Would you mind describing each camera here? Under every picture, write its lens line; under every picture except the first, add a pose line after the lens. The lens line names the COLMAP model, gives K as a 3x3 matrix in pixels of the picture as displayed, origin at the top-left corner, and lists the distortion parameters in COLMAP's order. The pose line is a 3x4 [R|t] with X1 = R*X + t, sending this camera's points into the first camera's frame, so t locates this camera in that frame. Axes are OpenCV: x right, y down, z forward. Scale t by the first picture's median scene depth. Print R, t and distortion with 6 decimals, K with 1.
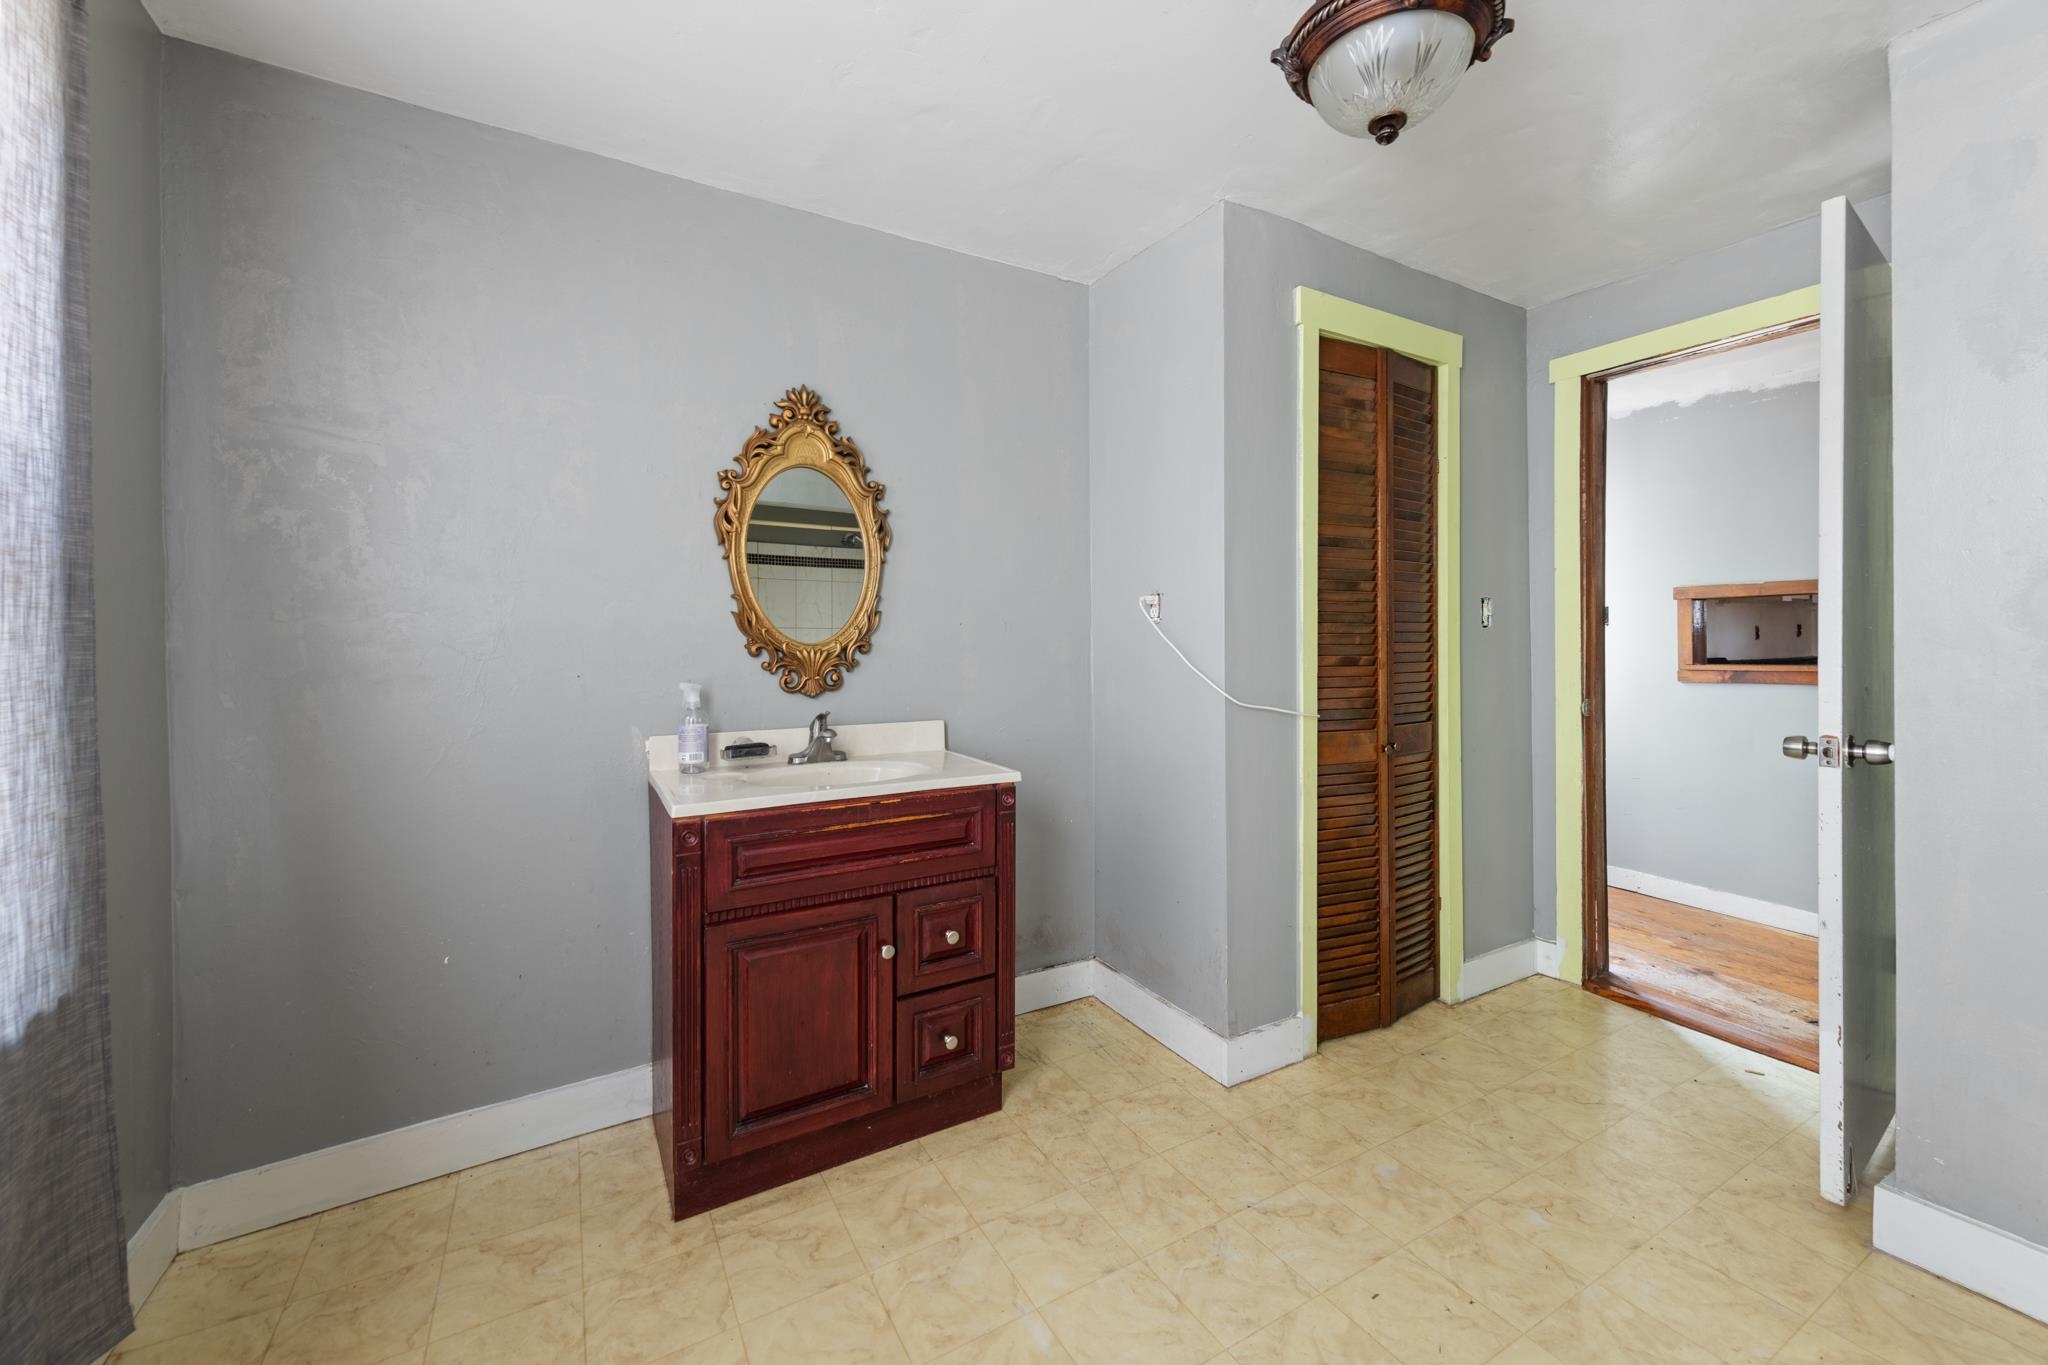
lens RADIAL K [[804.9, 0, 1019.8], [0, 804.9, 648.9], [0, 0, 1]] dist [0.010092, -0.002464]
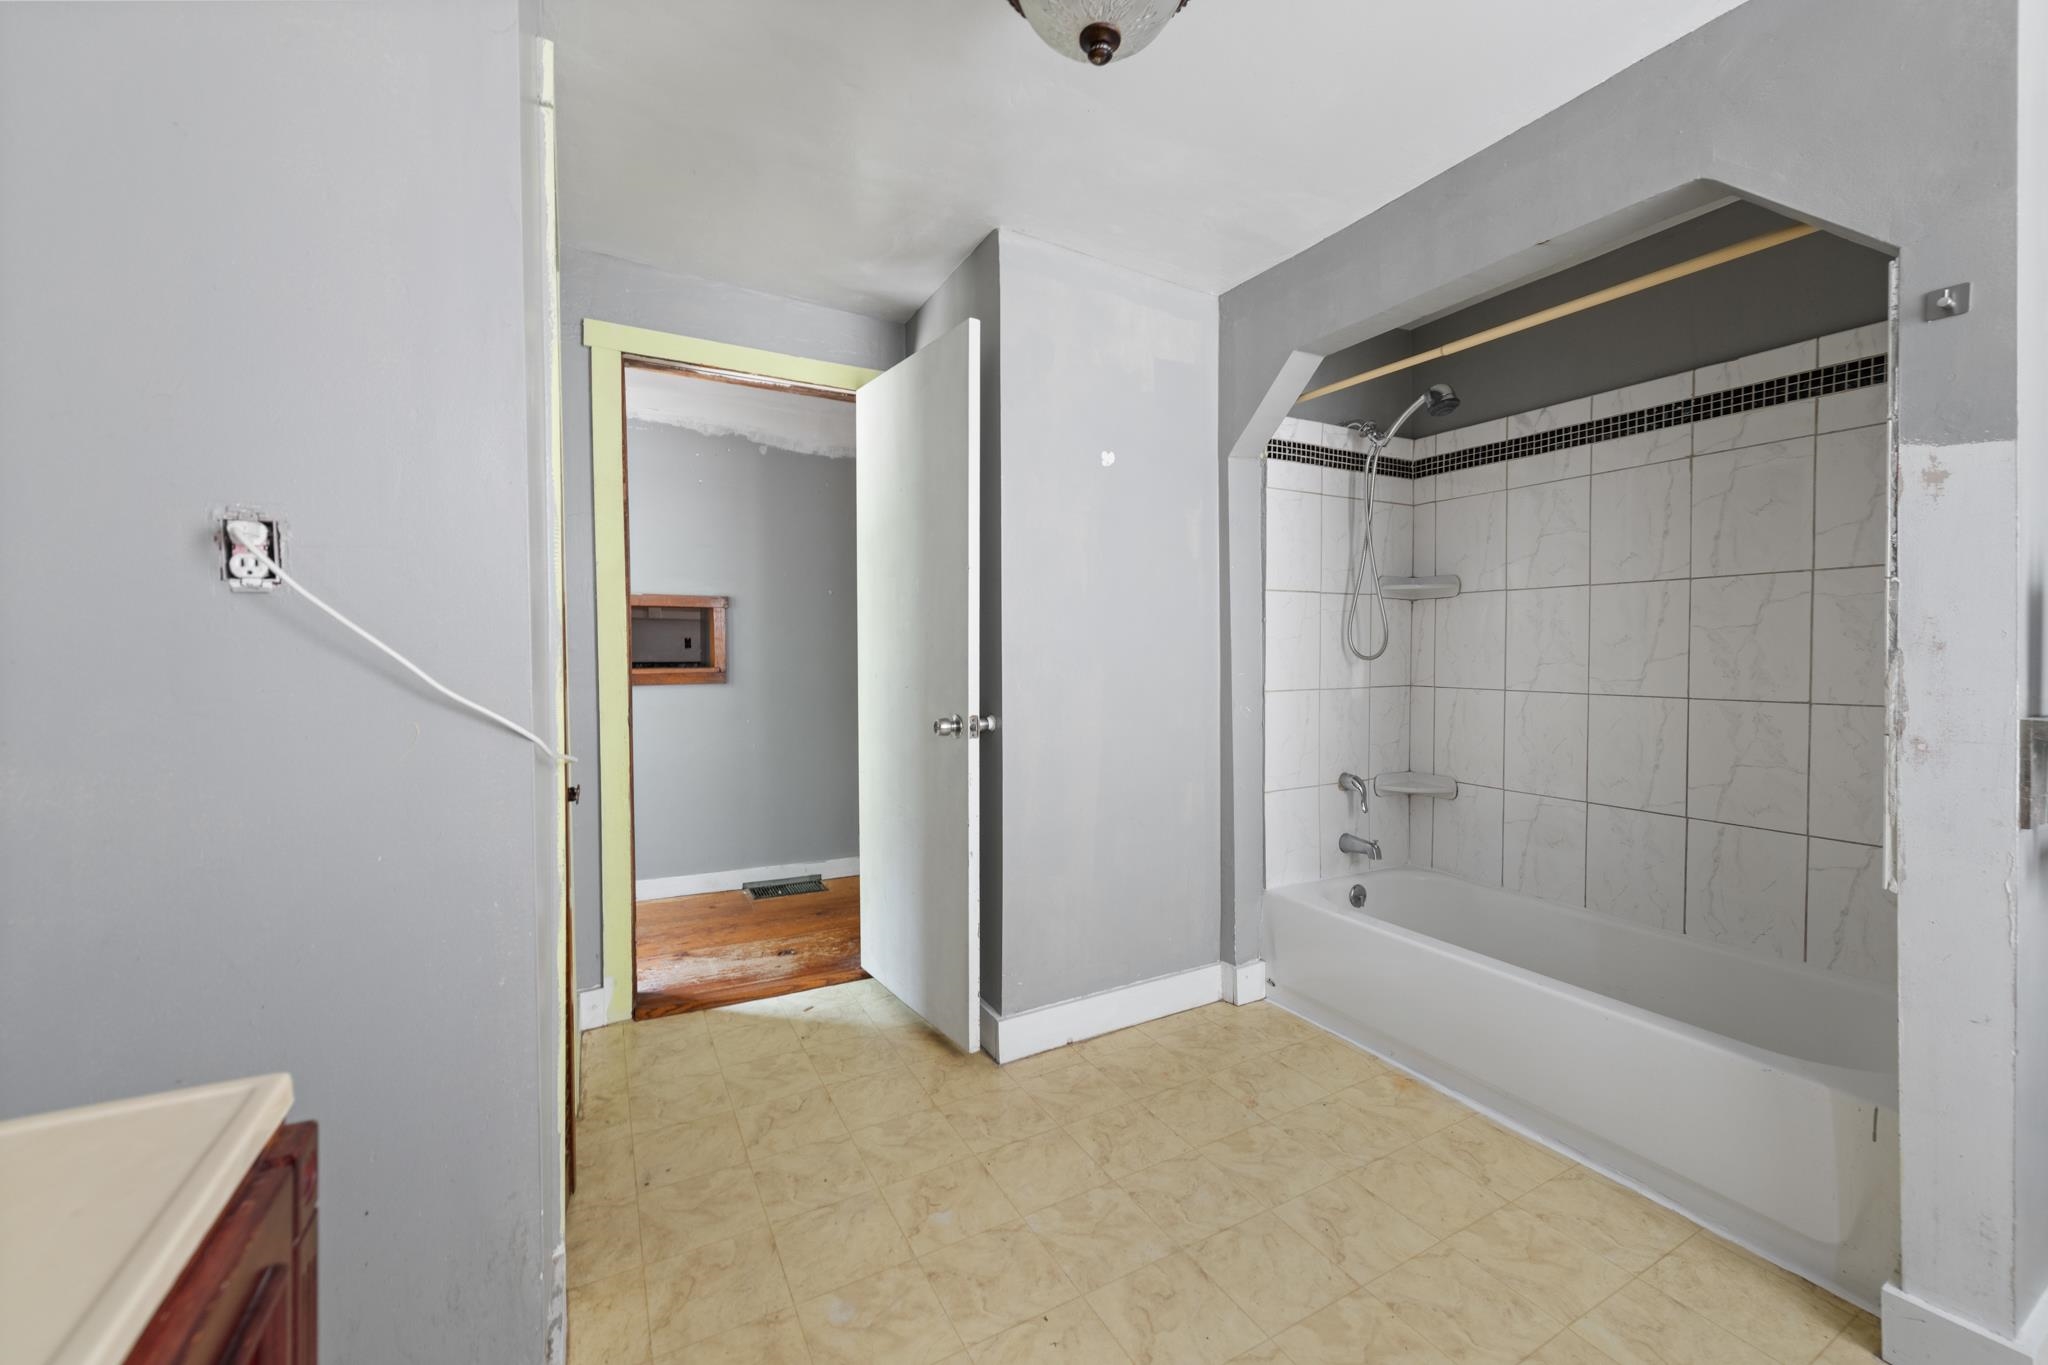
lens RADIAL K [[804.9, 0, 1023.6], [0, 804.9, 673.5], [0, 0, 1]] dist [0.010092, -0.002464]
pose [[0.012029, -0.025088, 0.999613, -0.301994], [0.006129, 0.999668, 0.025015, 0.002729], [-0.999909, 0.005826, 0.012179, 0.764707]]
